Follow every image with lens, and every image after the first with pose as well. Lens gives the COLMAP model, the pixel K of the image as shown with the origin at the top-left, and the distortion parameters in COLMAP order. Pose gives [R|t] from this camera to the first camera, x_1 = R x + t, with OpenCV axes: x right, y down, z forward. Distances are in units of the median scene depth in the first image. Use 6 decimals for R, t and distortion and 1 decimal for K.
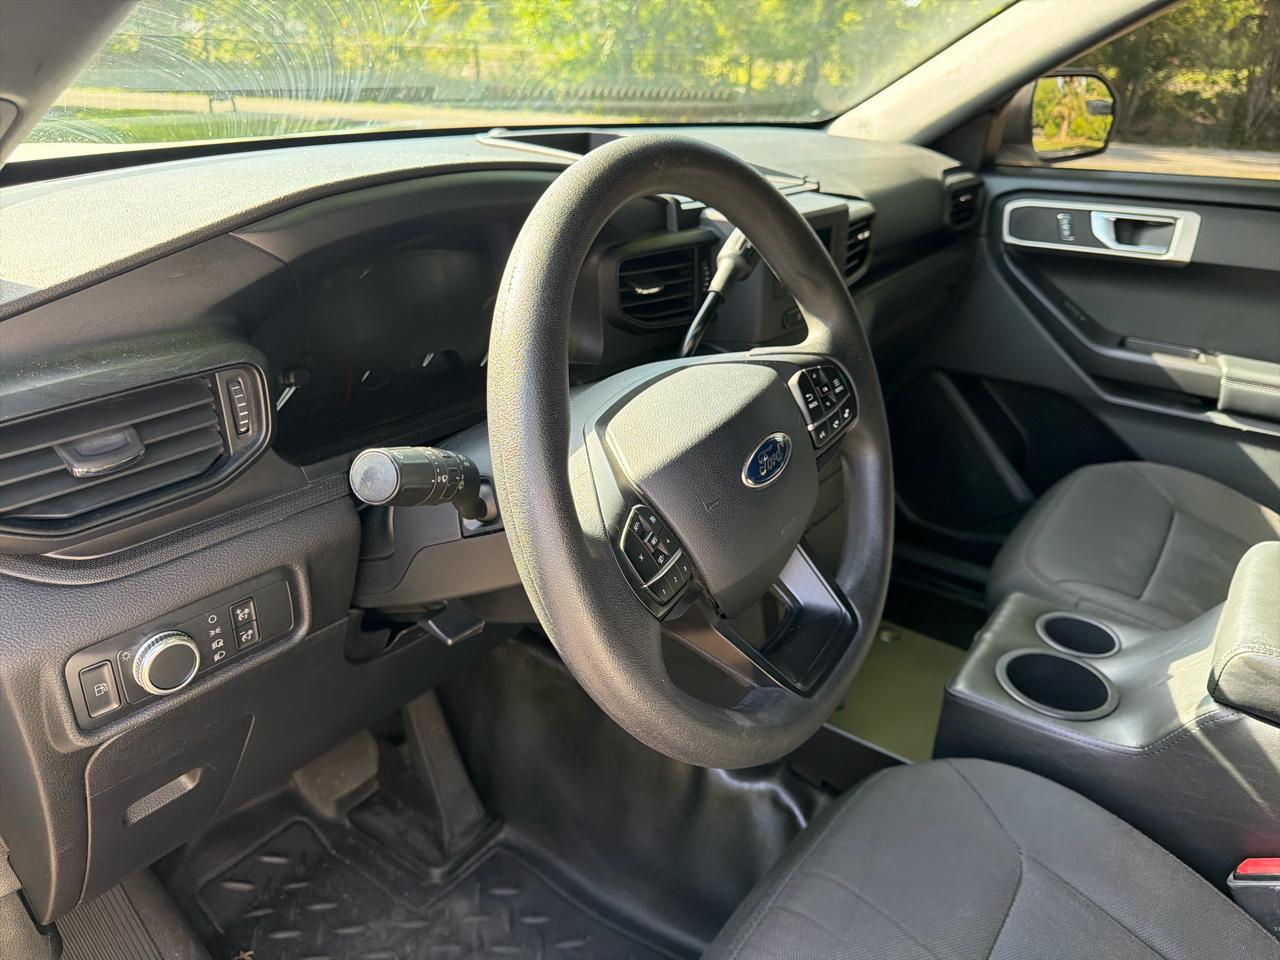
lens RADIAL K [[912.8, 0, 636.3], [0, 912.8, 478.5], [0, 0, 1]] dist [0.035879, -0.048211]
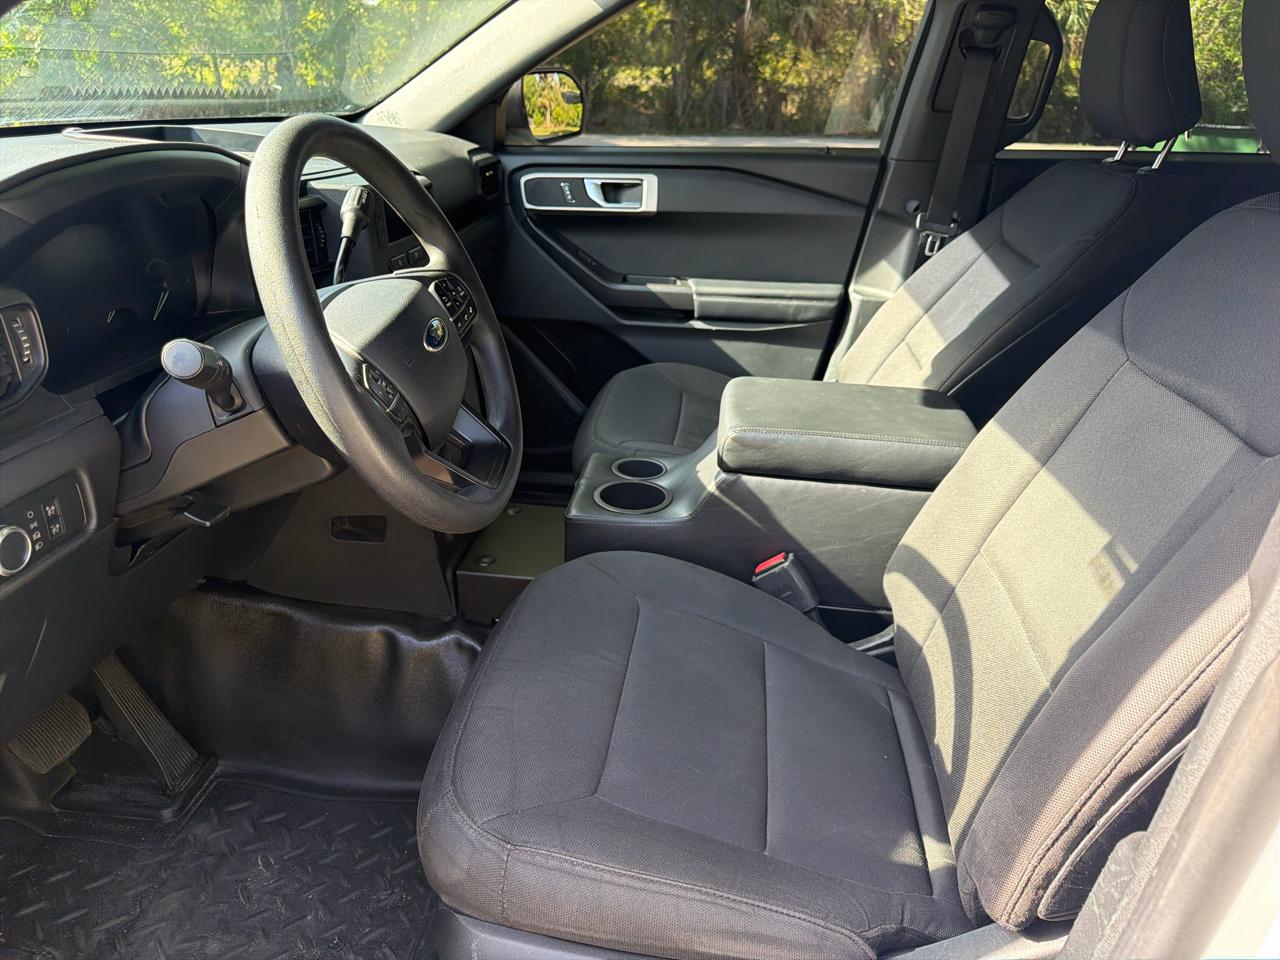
lens RADIAL K [[912.8, 0, 636.3], [0, 912.8, 478.5], [0, 0, 1]] dist [0.035879, -0.048211]
pose [[0.871182, -0.200297, 0.448244, -0.106123], [0.199004, 0.978694, 0.050555, 0.073923], [-0.448820, 0.045160, 0.892480, -0.171397]]
